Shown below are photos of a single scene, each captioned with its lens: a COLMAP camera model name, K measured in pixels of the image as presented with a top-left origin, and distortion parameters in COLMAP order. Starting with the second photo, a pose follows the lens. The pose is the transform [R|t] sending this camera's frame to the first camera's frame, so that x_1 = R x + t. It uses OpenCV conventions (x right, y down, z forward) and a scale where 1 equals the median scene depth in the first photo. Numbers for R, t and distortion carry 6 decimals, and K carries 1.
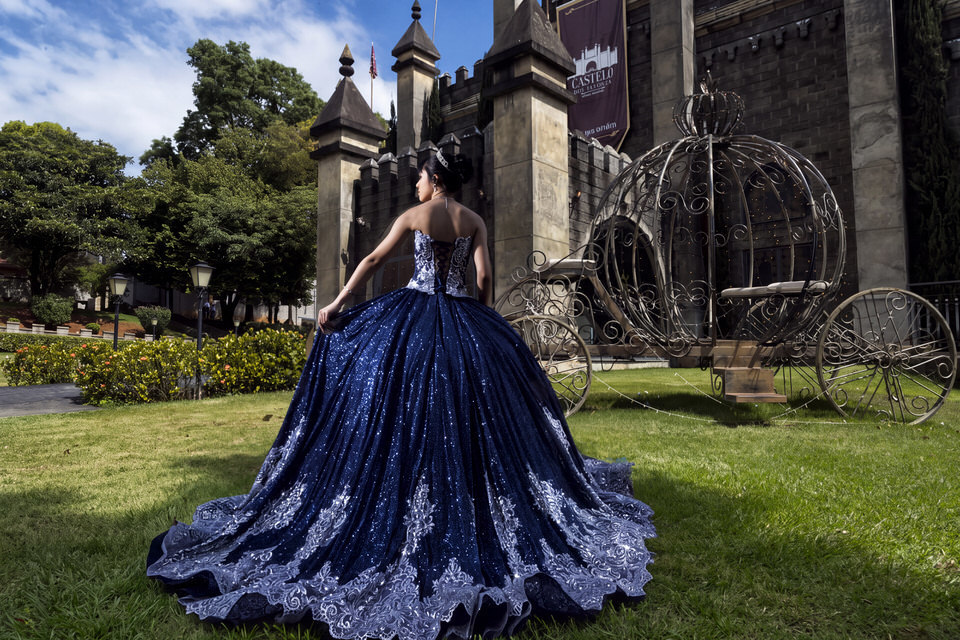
lens RADIAL K [[653.8, 0, 490.7], [0, 653.8, 308.0], [0, 0, 1]] dist [-0.002094, 0.002973]
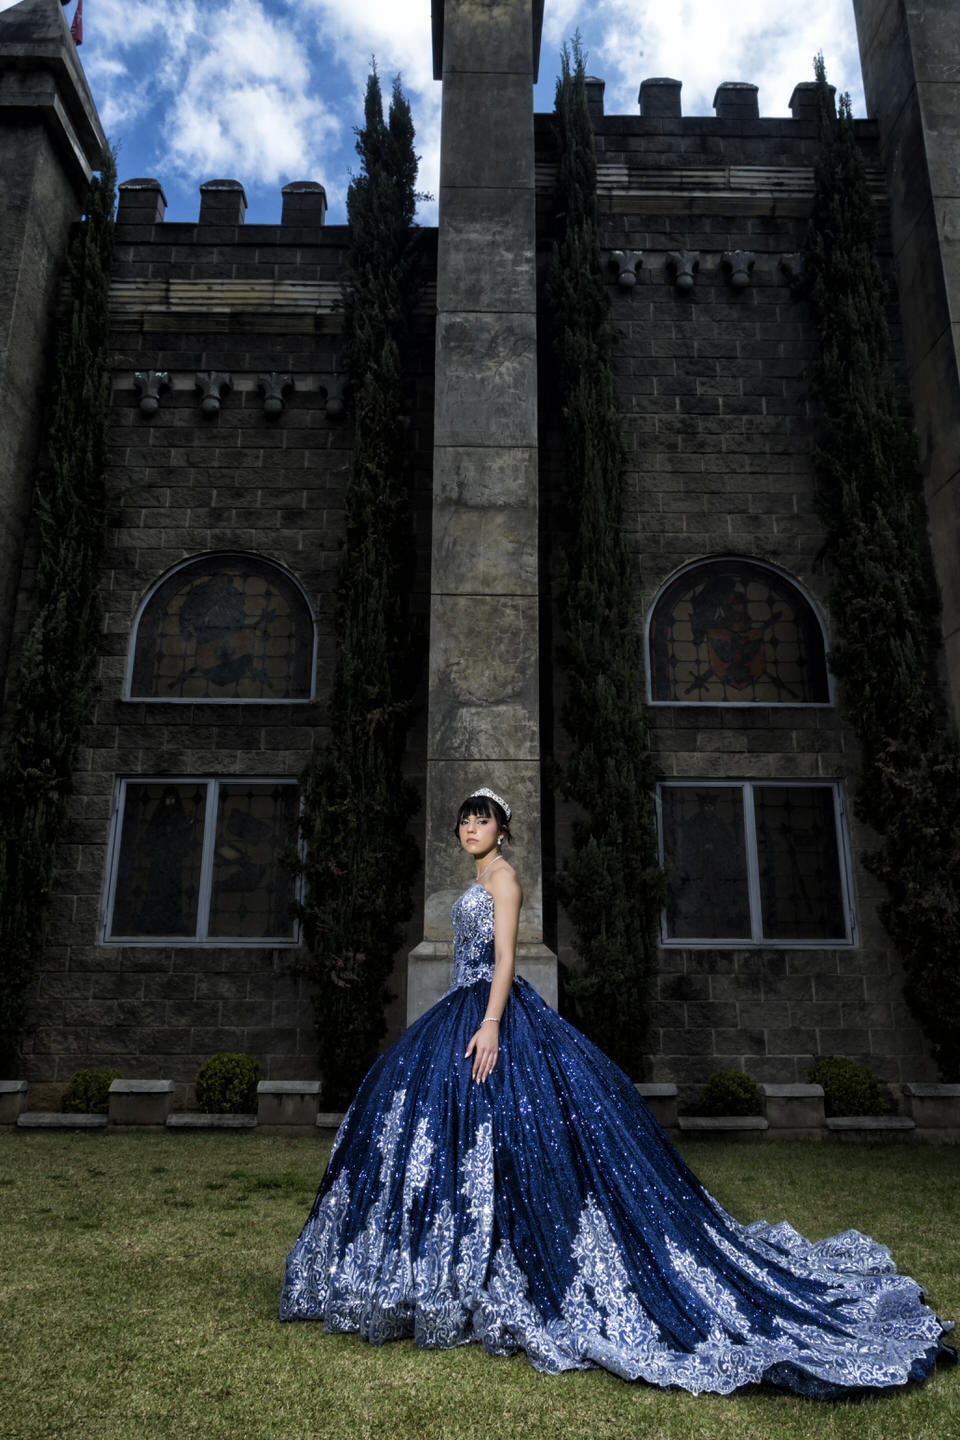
lens RADIAL K [[997.8, 0, 487.1], [0, 997.8, 703.6], [0, 0, 1]] dist [-0.009801, 0.000389]
pose [[0.756549, 0.195104, 0.624154, -0.570317], [-0.066492, 0.972460, -0.223384, 0.045104], [-0.650548, 0.127499, 0.748686, 1.234408]]
